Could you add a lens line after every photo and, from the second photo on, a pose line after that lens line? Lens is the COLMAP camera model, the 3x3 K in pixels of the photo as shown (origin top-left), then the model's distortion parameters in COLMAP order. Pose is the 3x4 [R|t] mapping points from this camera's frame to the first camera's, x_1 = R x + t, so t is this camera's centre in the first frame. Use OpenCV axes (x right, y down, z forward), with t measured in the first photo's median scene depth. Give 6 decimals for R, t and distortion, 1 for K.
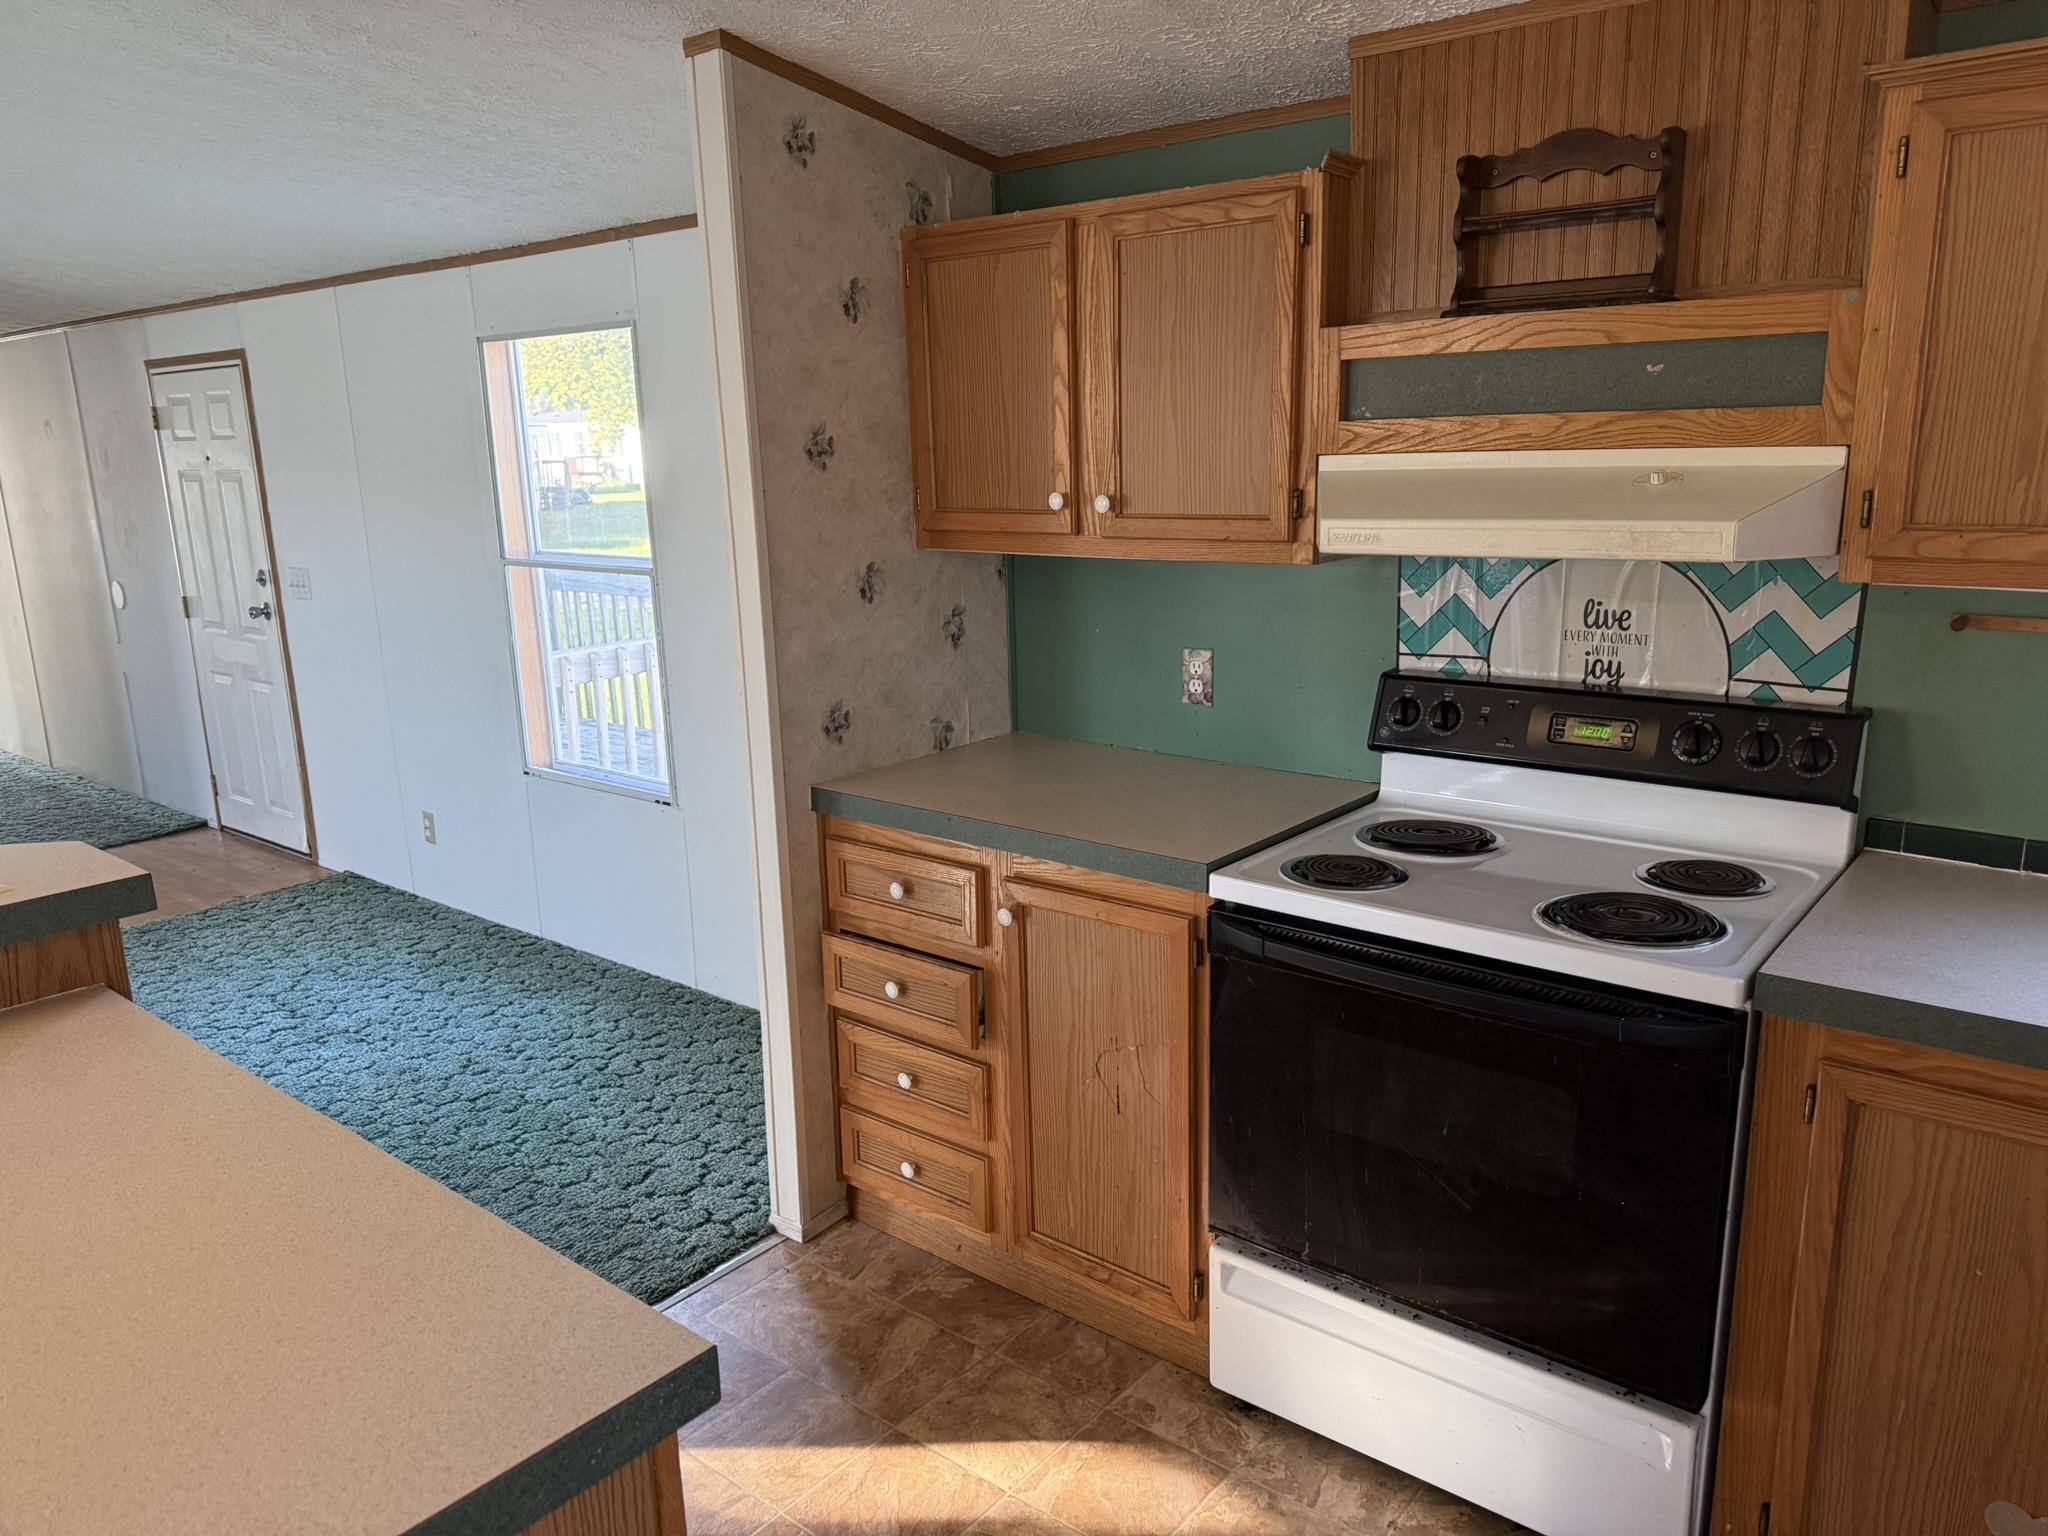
lens RADIAL K [[1461.7, 0, 1027.1], [0, 1461.7, 784.7], [0, 0, 1]] dist [0.025302, -0.039342]
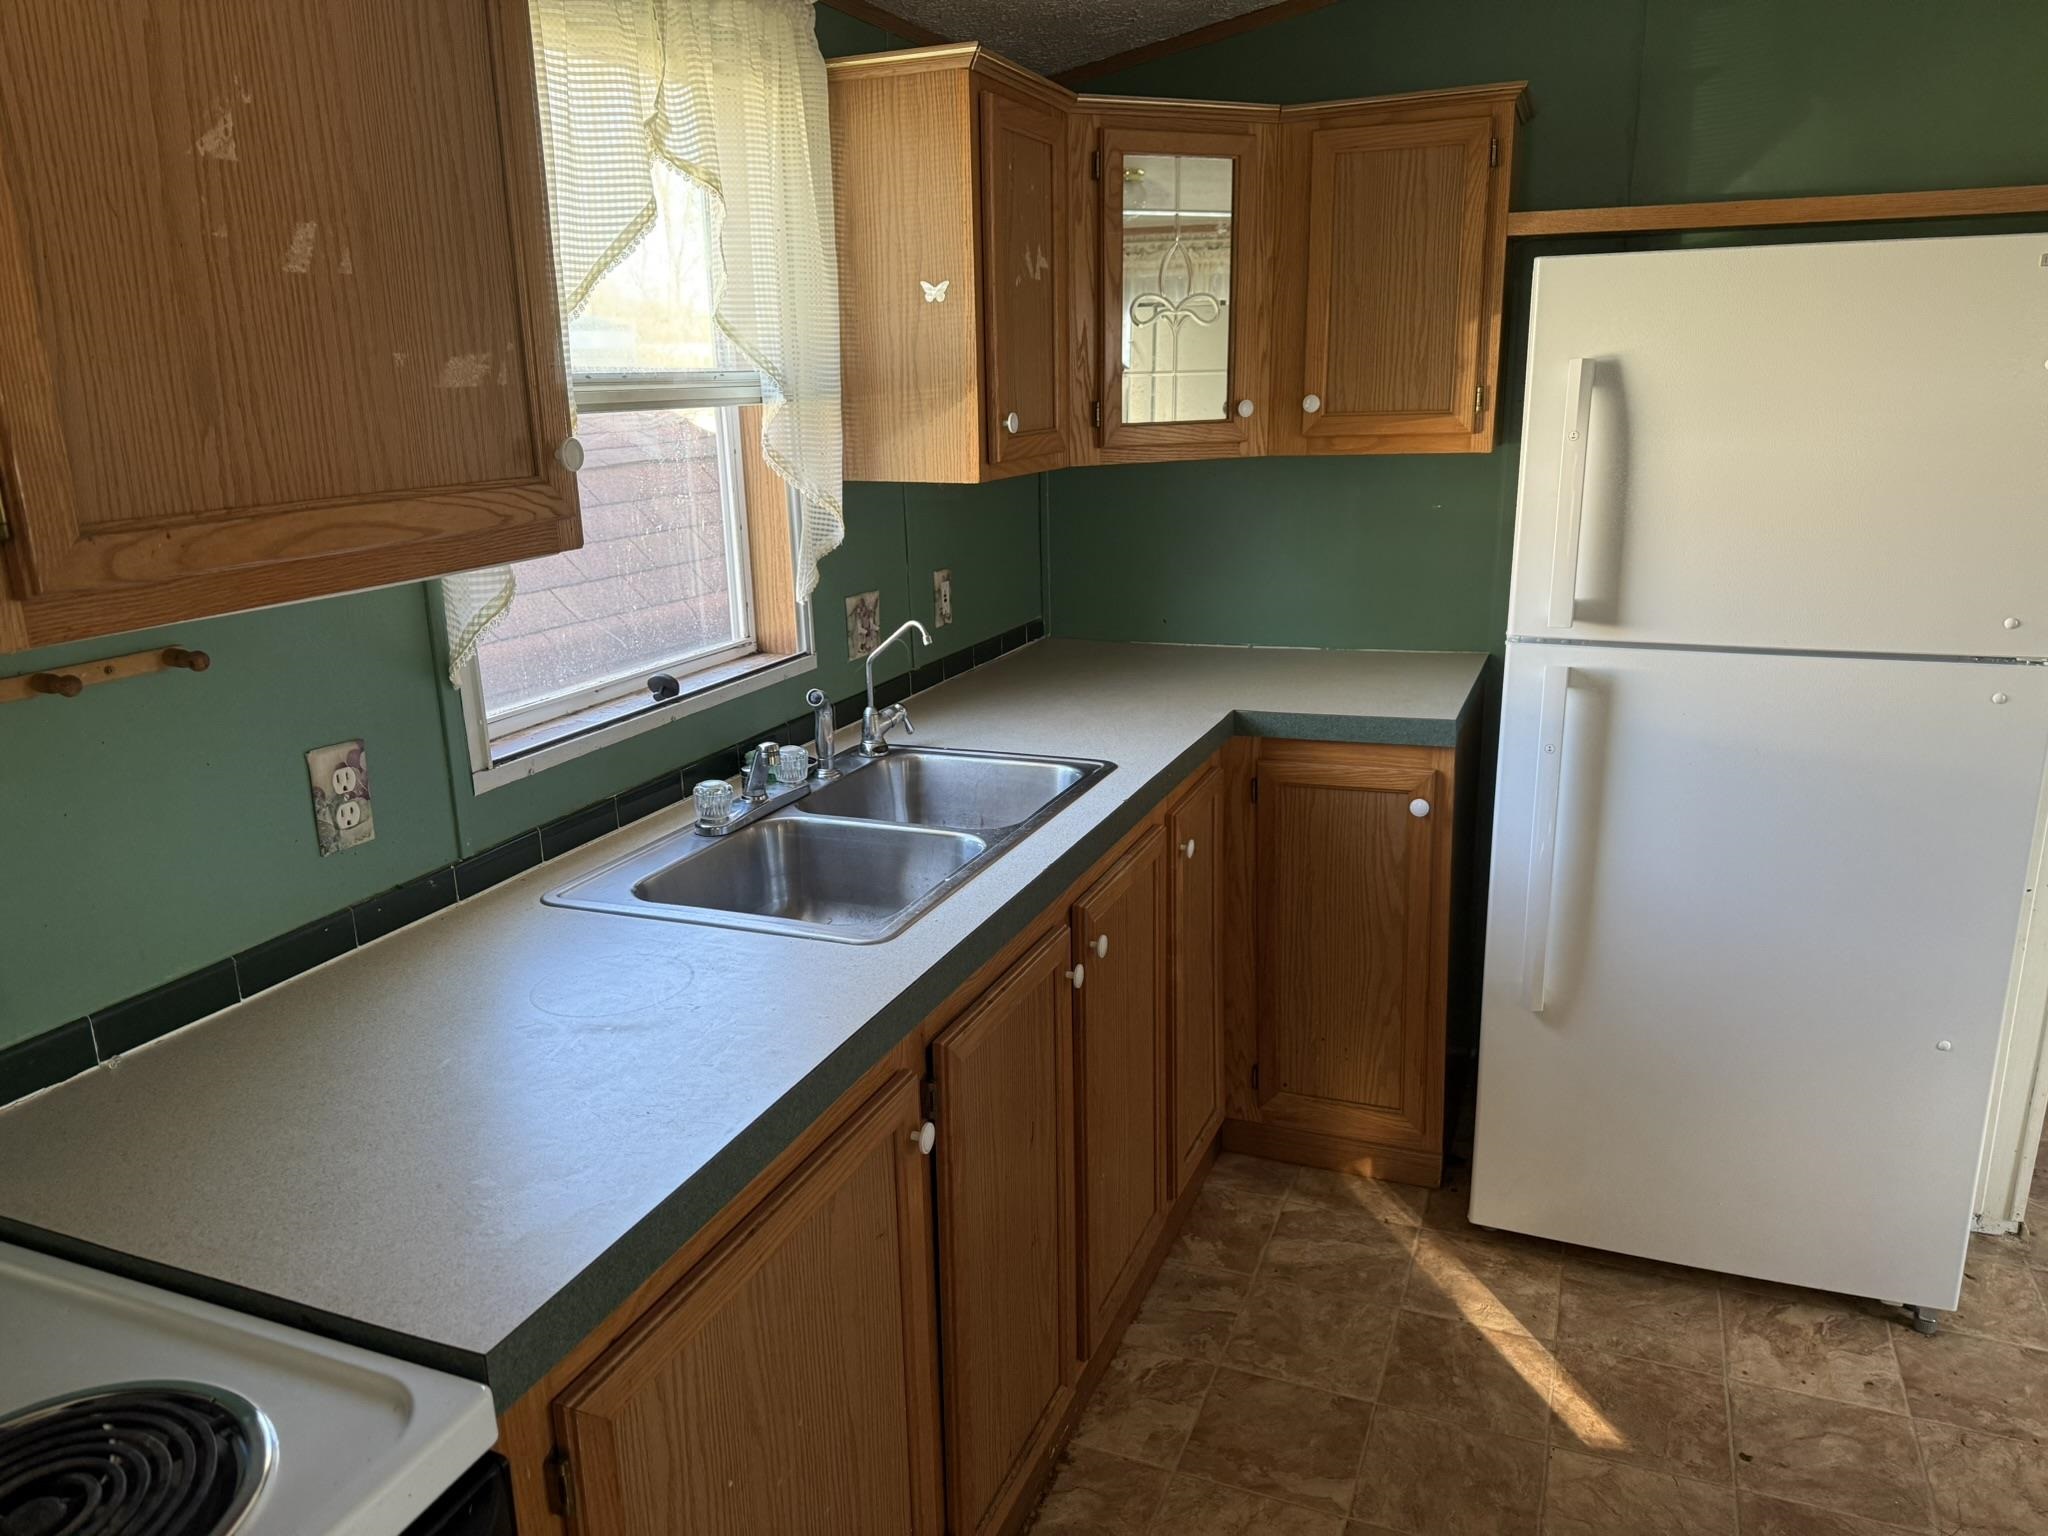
lens RADIAL K [[1438.8, 0, 1017.0], [0, 1438.8, 778.3], [0, 0, 1]] dist [0.115744, -0.111847]
pose [[-0.289572, -0.223787, 0.930627, -0.013081], [0.256777, 0.918480, 0.300765, -0.157158], [-0.922070, 0.326057, -0.208503, 0.775816]]
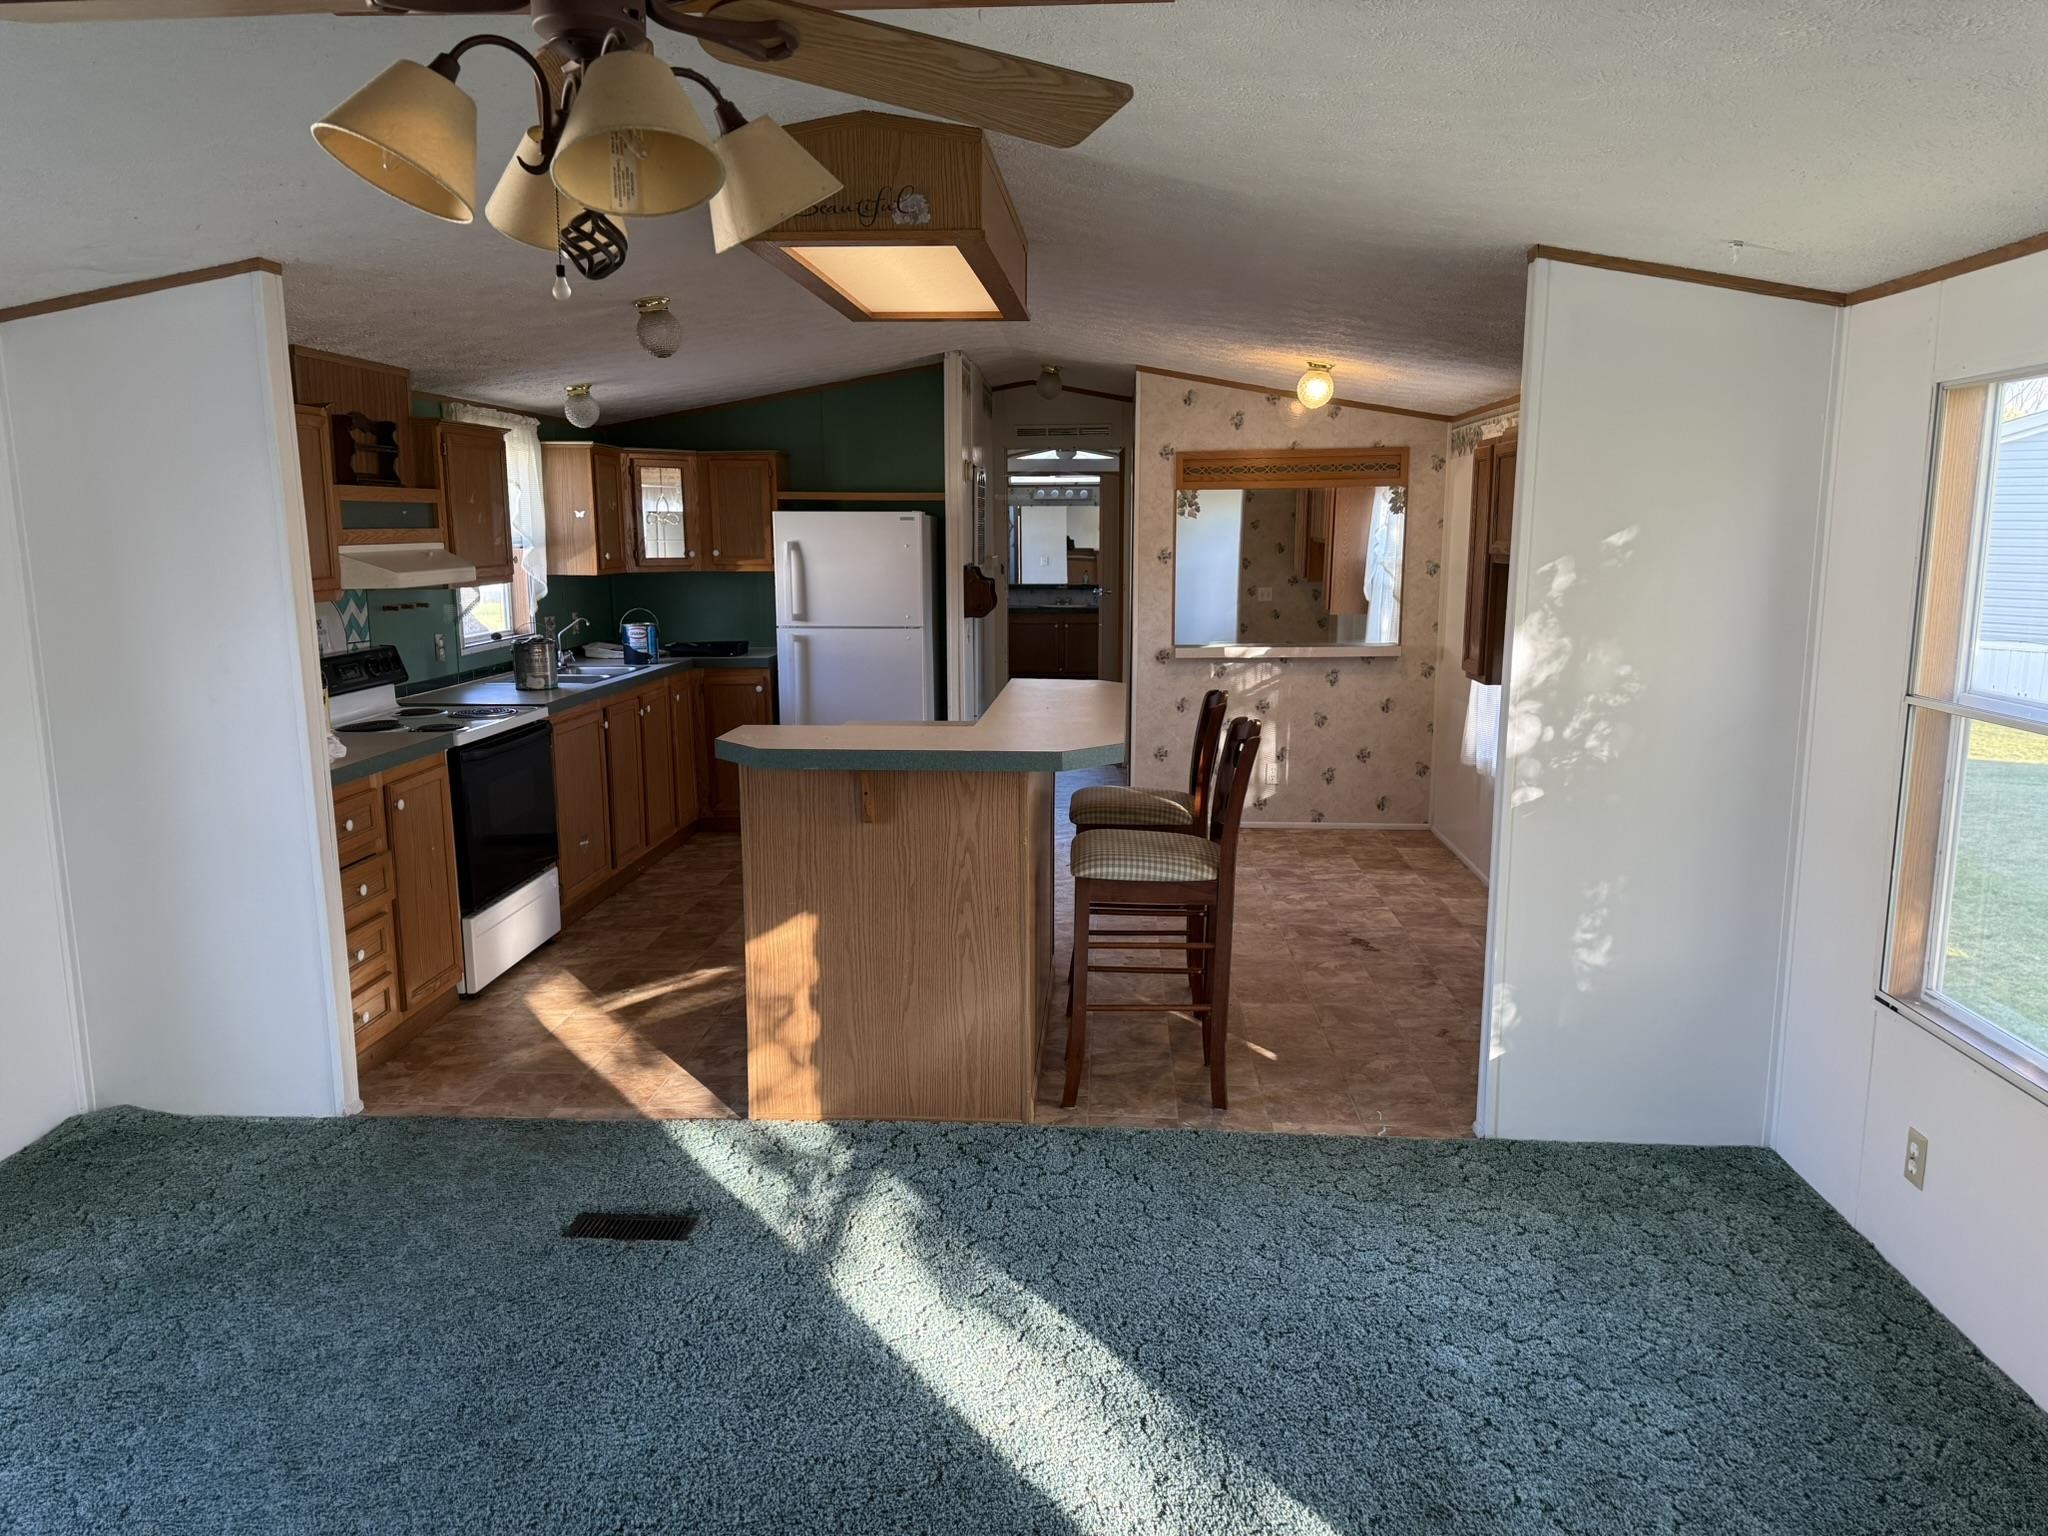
lens RADIAL K [[1438.8, 0, 1017.0], [0, 1438.8, 778.3], [0, 0, 1]] dist [0.115744, -0.111847]
pose [[-0.578511, -0.111772, 0.807981, -2.374113], [0.213562, 0.935257, 0.282288, -0.352074], [-0.787221, 0.335860, -0.517186, 1.678156]]
